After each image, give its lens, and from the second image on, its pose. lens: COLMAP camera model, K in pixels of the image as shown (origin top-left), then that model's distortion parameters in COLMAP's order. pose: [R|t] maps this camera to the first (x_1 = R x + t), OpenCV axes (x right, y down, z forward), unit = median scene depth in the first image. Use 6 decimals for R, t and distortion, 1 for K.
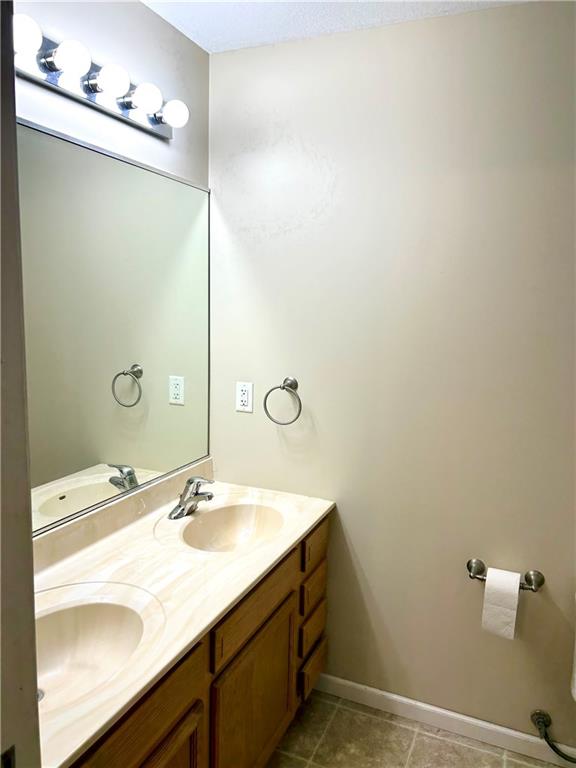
lens RADIAL K [[575.3, 0, 285.4], [0, 575.3, 384.4], [0, 0, 1]] dist [-0.008370, -0.001486]
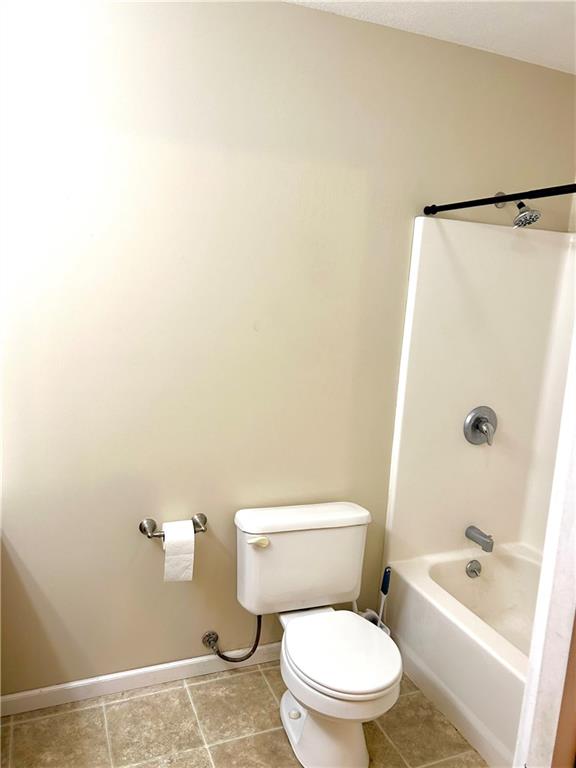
lens RADIAL K [[575.3, 0, 287.8], [0, 575.3, 383.4], [0, 0, 1]] dist [-0.008370, -0.001486]
pose [[0.708072, -0.124764, 0.695031, -0.180082], [0.082104, 0.992138, 0.094453, -0.018015], [-0.701351, -0.009815, 0.712749, 0.079022]]
